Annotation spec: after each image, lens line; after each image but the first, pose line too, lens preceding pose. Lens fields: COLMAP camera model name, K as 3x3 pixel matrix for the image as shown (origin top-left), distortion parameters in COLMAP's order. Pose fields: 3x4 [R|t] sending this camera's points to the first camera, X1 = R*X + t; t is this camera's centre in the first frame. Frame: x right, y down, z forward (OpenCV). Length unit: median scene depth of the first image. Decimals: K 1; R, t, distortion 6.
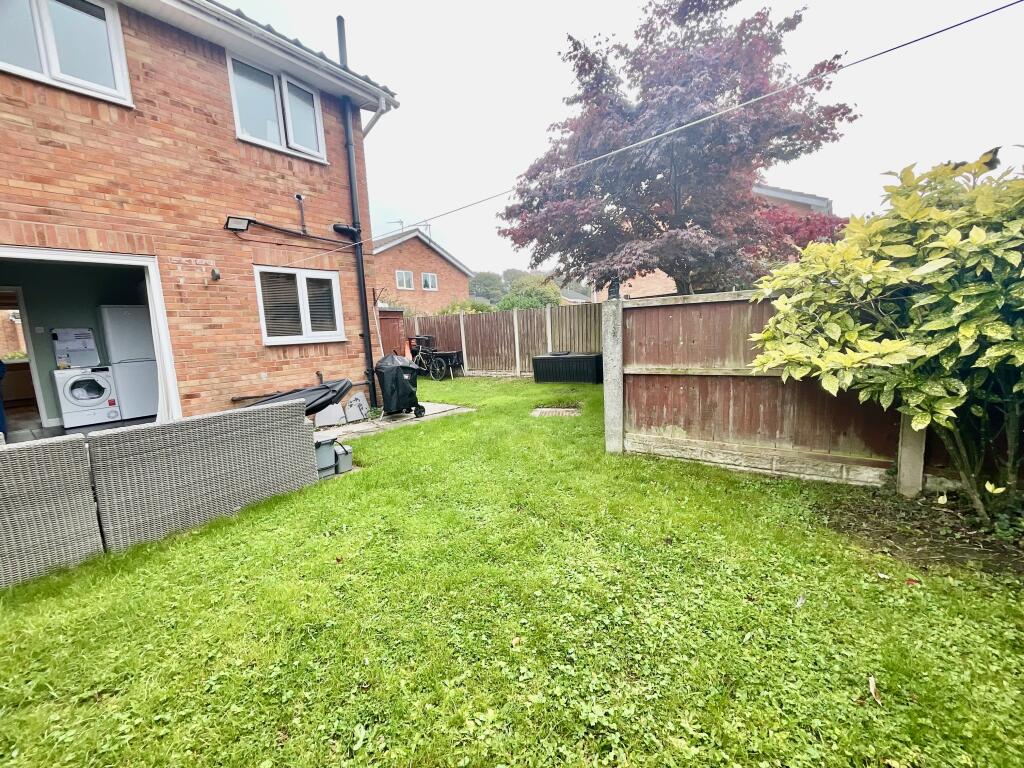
lens RADIAL K [[414.7, 0, 509.3], [0, 414.7, 382.1], [0, 0, 1]] dist [-0.000752, 0.000941]
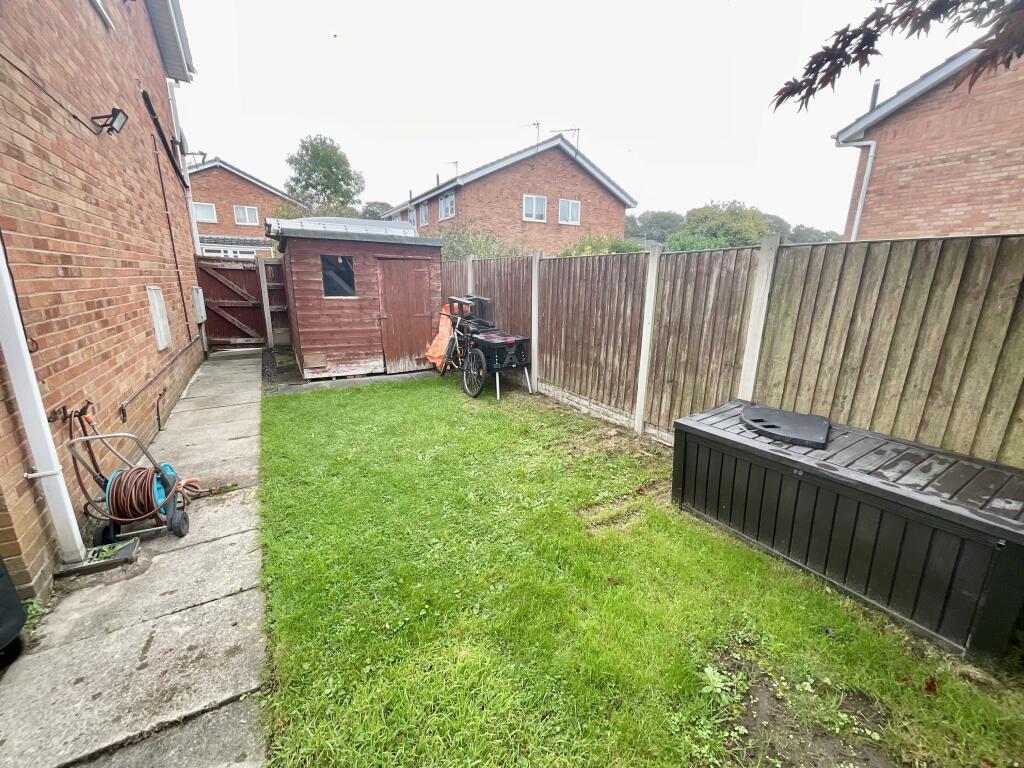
lens RADIAL K [[414.7, 0, 511.1], [0, 414.7, 381.2], [0, 0, 1]] dist [-0.000752, 0.000941]
pose [[0.924417, 0.153585, -0.349091, 0.035420], [-0.108323, 0.983367, 0.145793, -0.091086], [0.365677, -0.096959, 0.925678, 0.539271]]
